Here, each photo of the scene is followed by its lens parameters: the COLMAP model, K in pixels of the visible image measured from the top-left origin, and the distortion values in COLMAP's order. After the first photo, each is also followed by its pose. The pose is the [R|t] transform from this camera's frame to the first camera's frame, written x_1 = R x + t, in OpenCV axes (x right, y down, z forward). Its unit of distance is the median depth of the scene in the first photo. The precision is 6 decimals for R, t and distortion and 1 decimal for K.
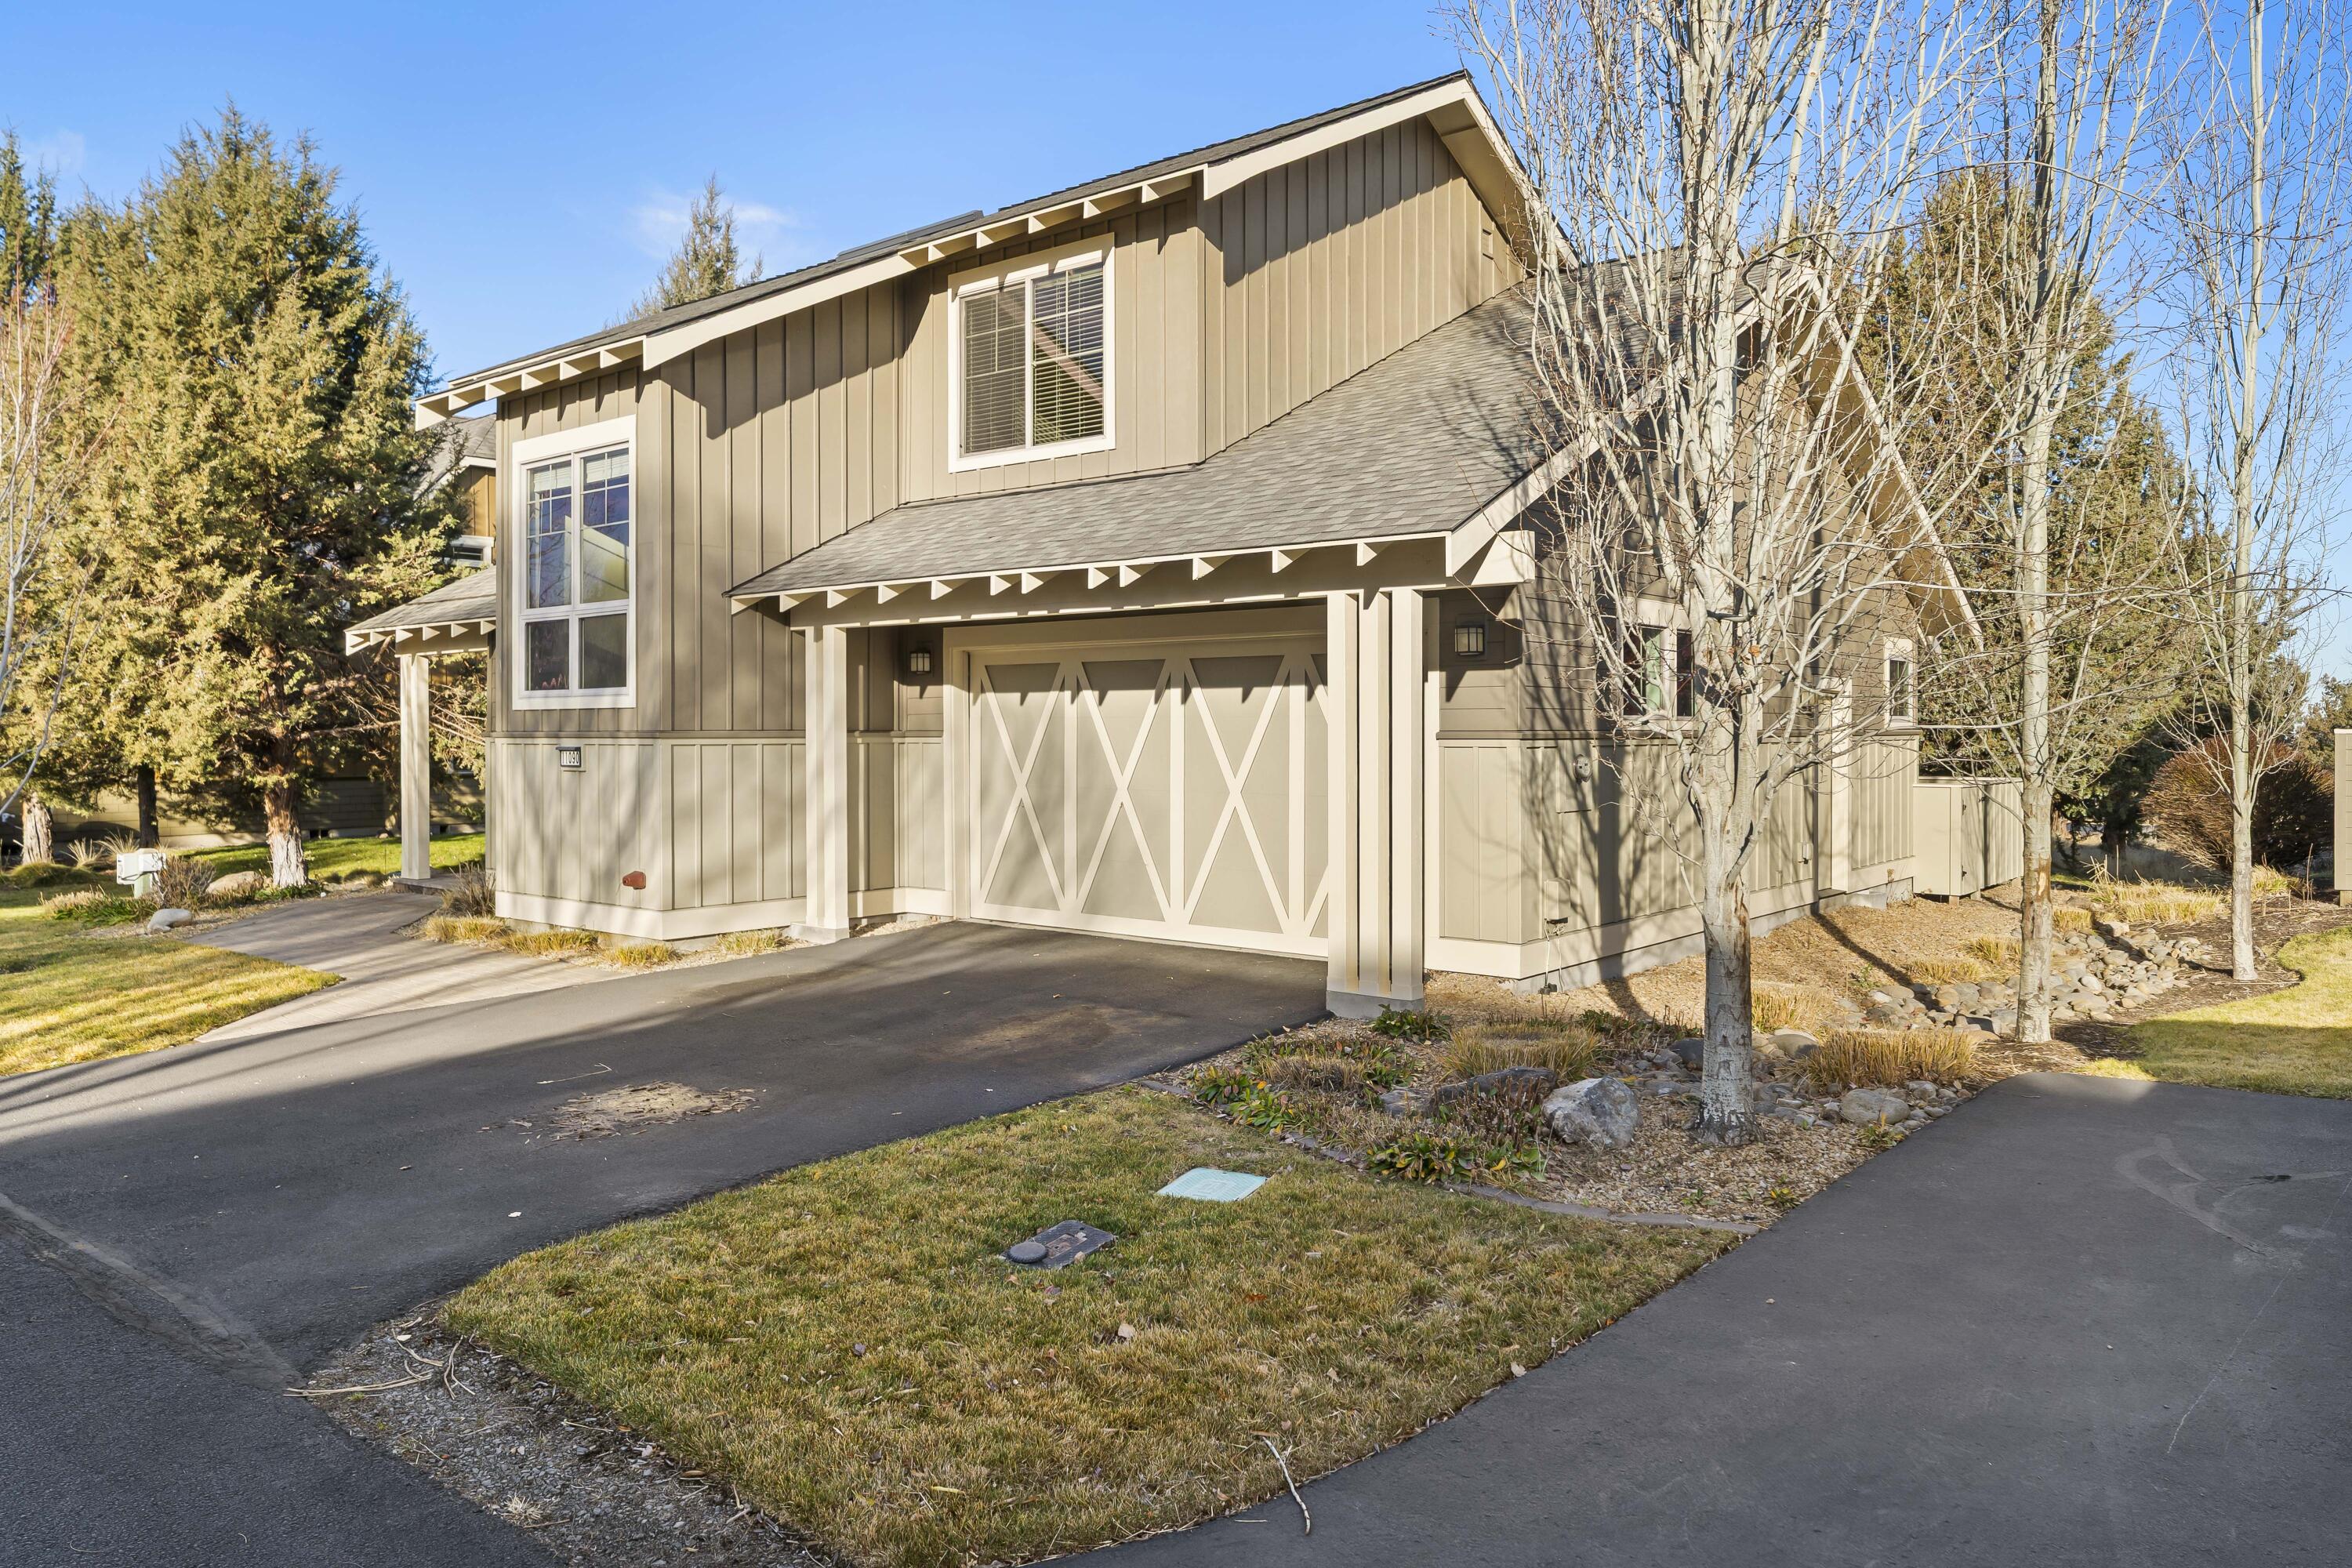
lens RADIAL K [[1518.4, 0, 1146.3], [0, 1518.4, 729.4], [0, 0, 1]] dist [-0.001145, -0.000153]
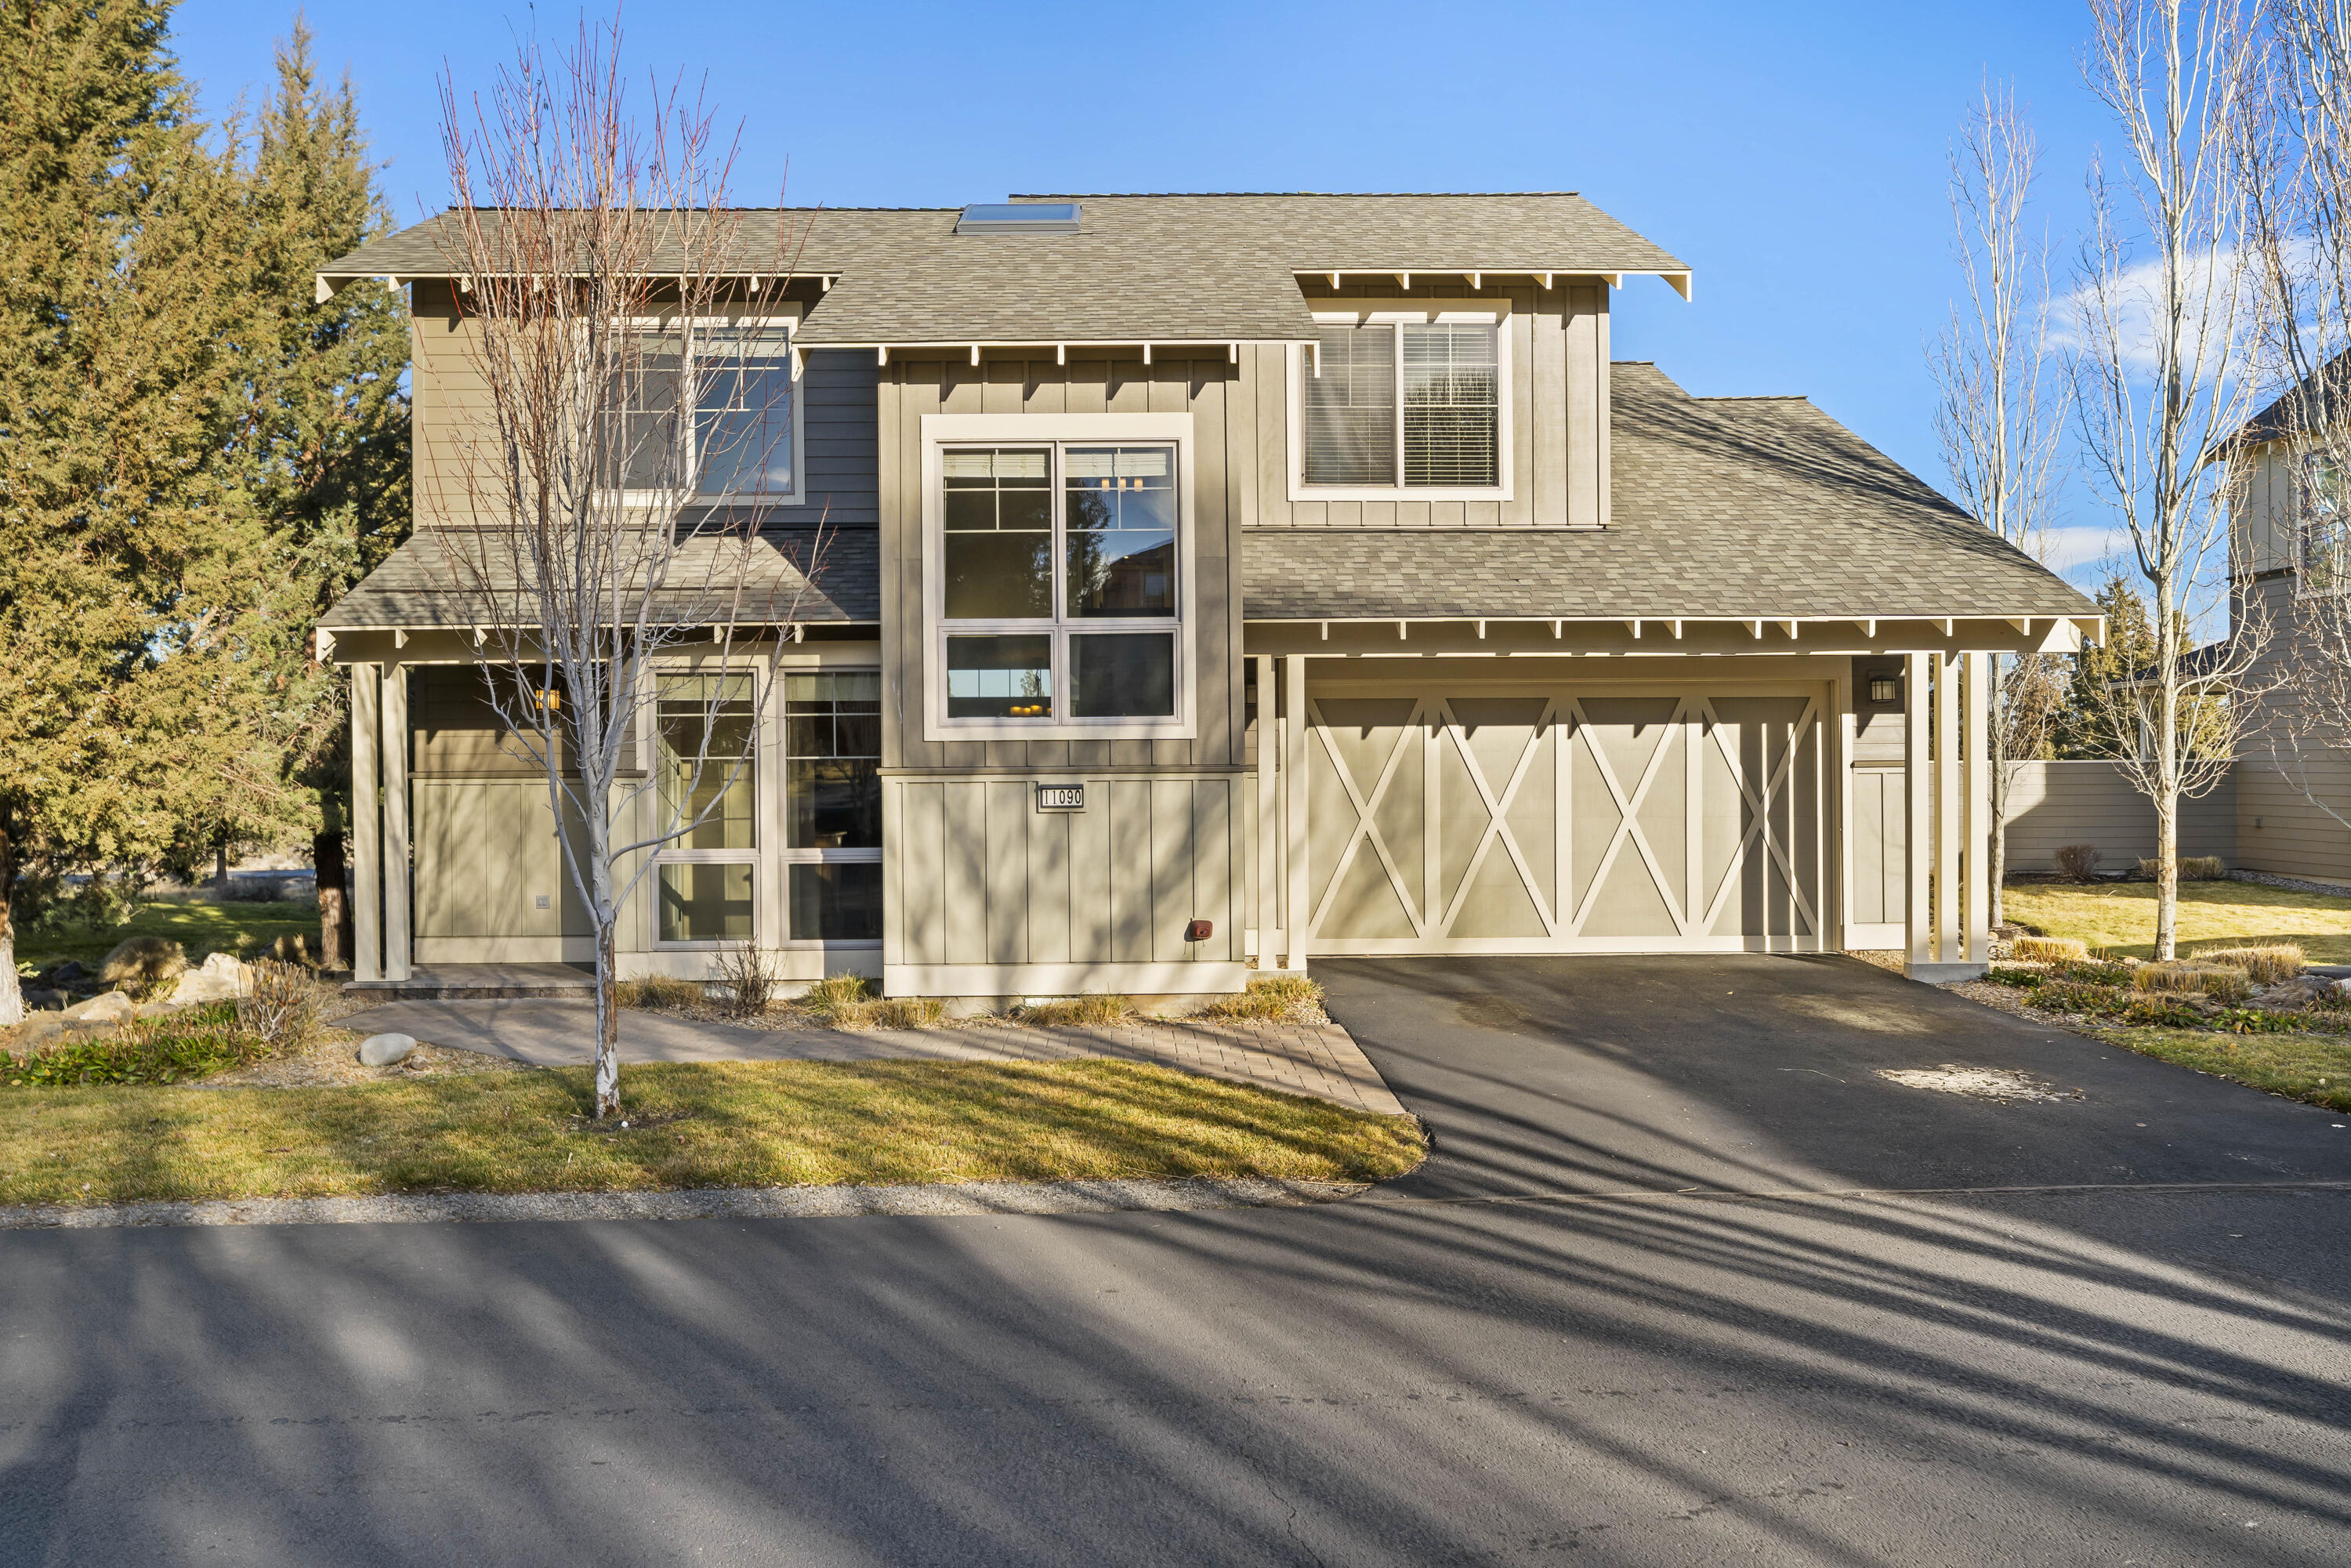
lens RADIAL K [[1652.8, 0, 1172.1], [0, 1652.8, 782.8], [0, 0, 1]] dist [-0.007452, -0.000610]
pose [[0.773758, -0.010879, 0.633388, -0.923877], [0.007249, 0.999939, 0.008318, 0.003201], [-0.633440, -0.001845, 0.773789, 0.240004]]
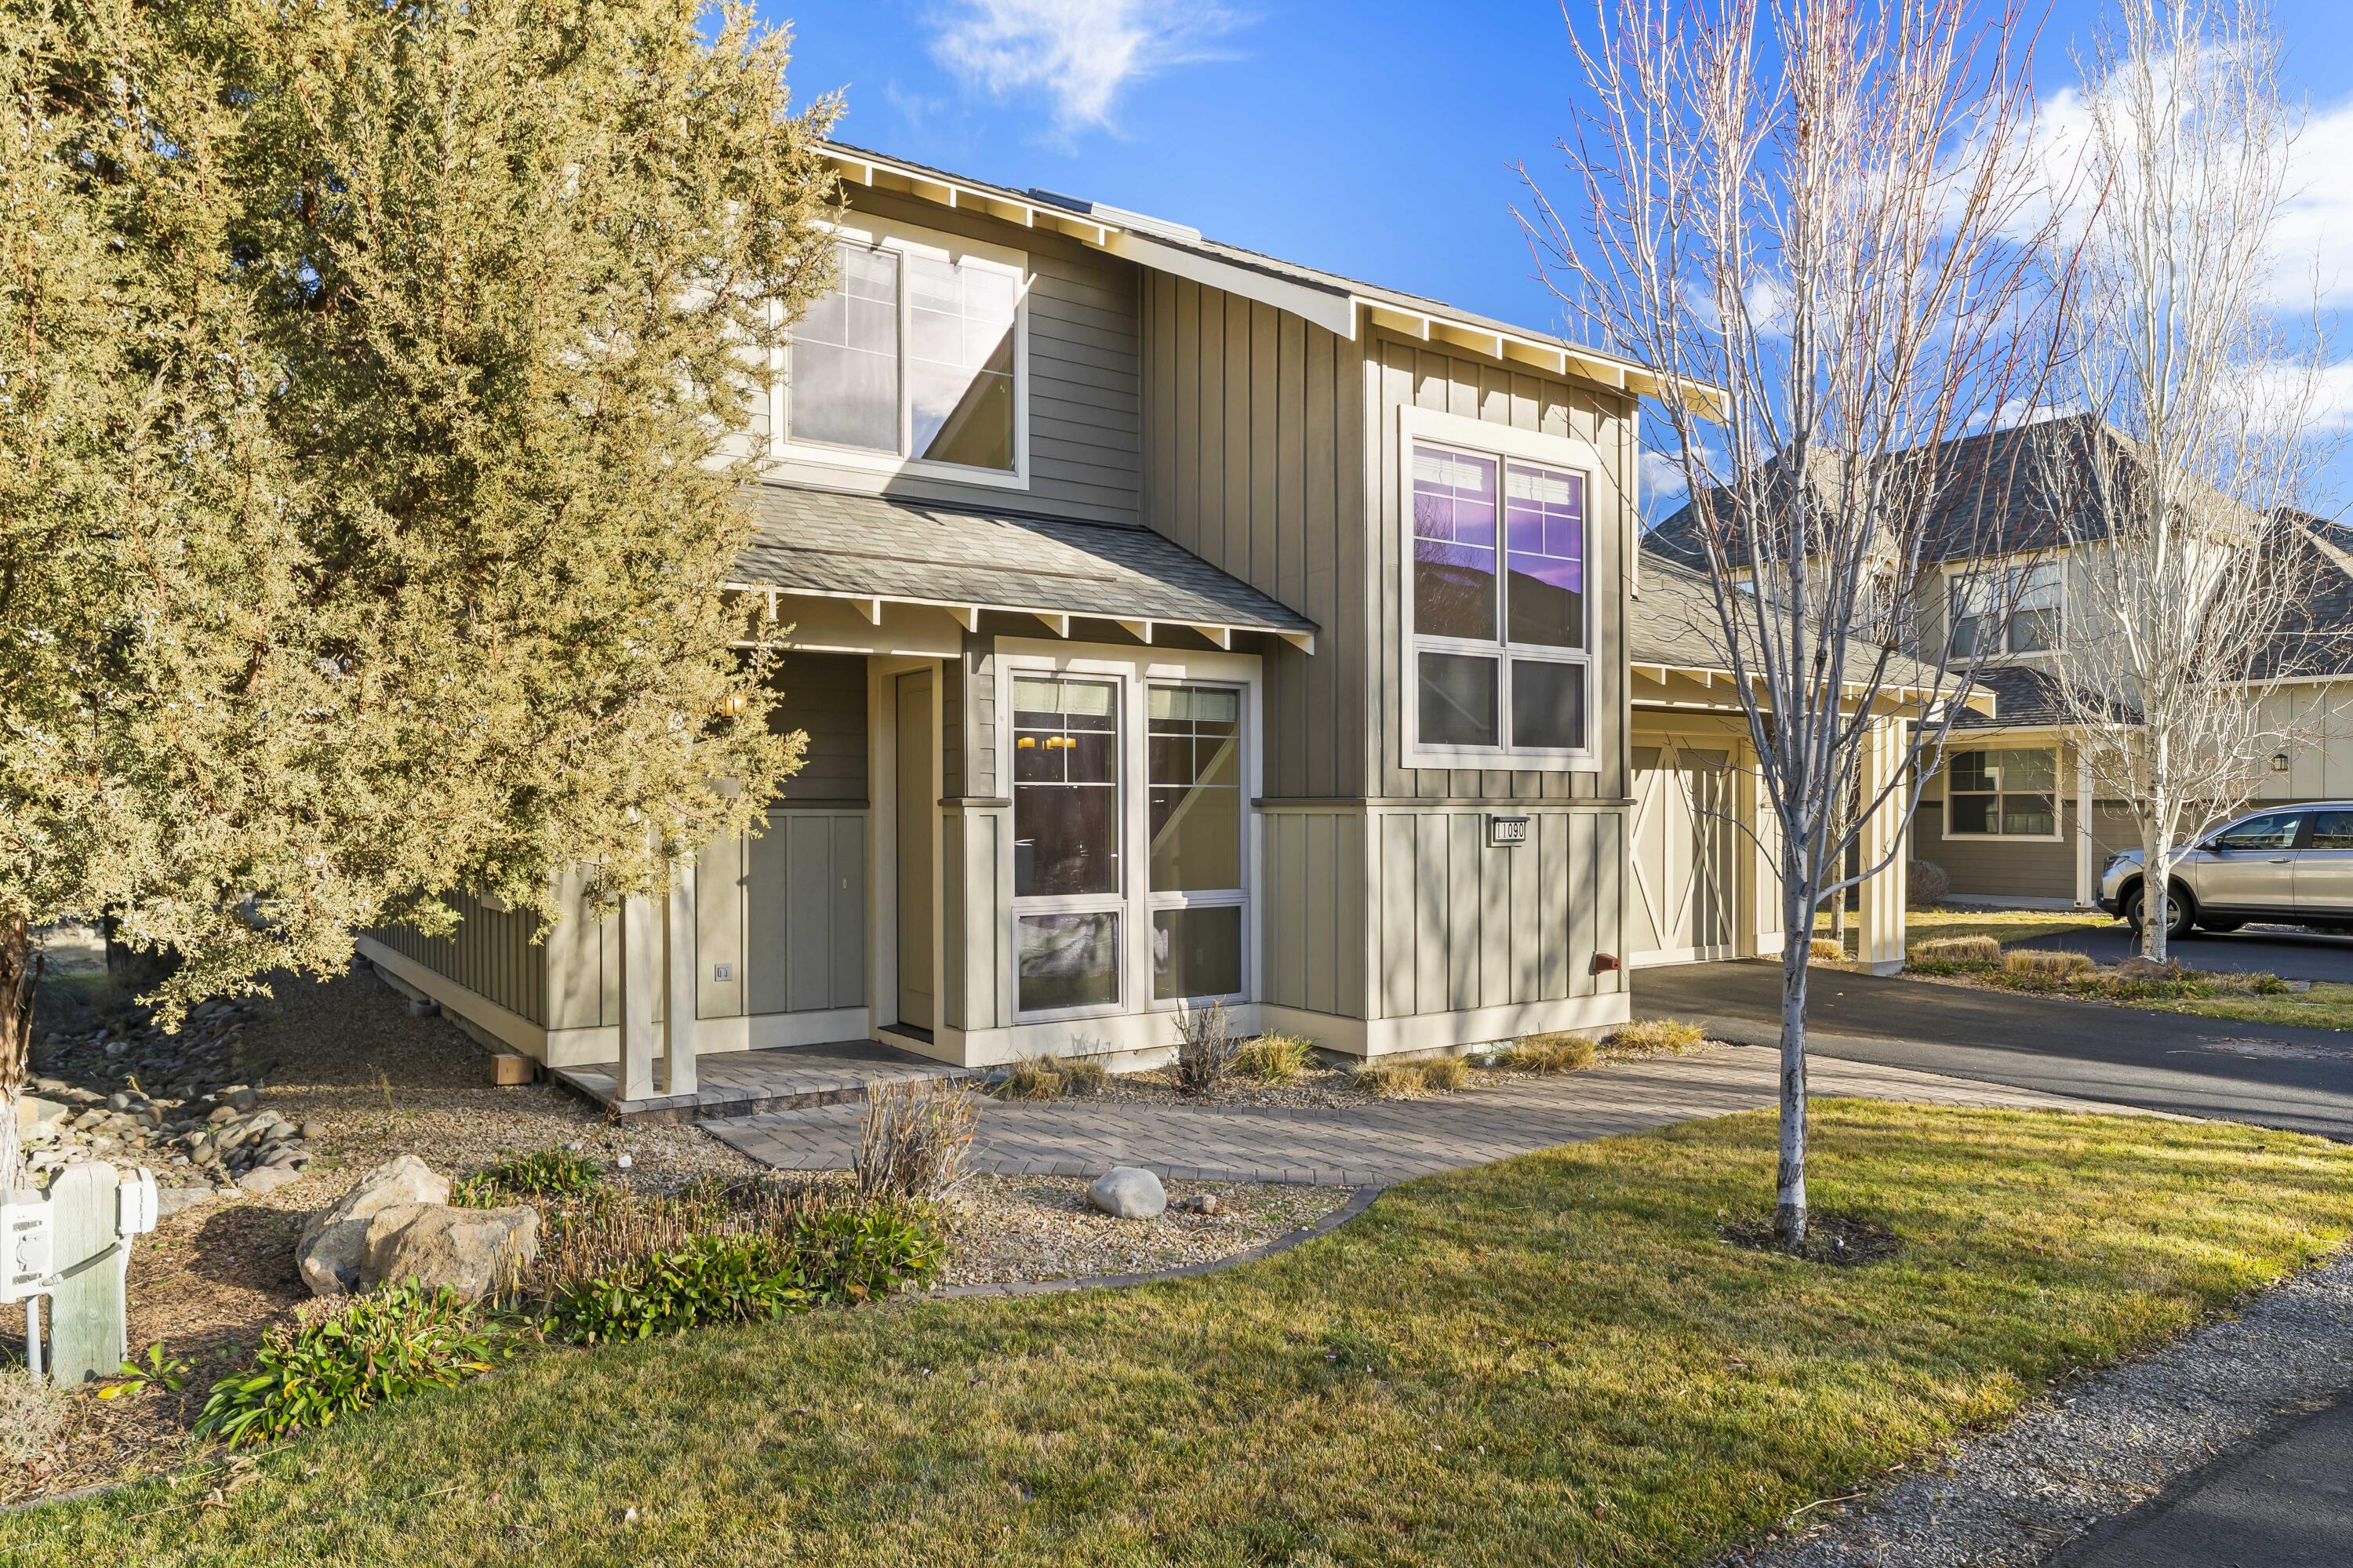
lens RADIAL K [[1435.4, 0, 1142.5], [0, 1435.4, 824.9], [0, 0, 1]] dist [-0.001282, -0.000102]
pose [[0.317802, -0.008849, 0.948116, -1.172996], [0.001078, 0.999959, 0.008971, 0.008753], [-0.948157, -0.001829, 0.317798, 0.943939]]
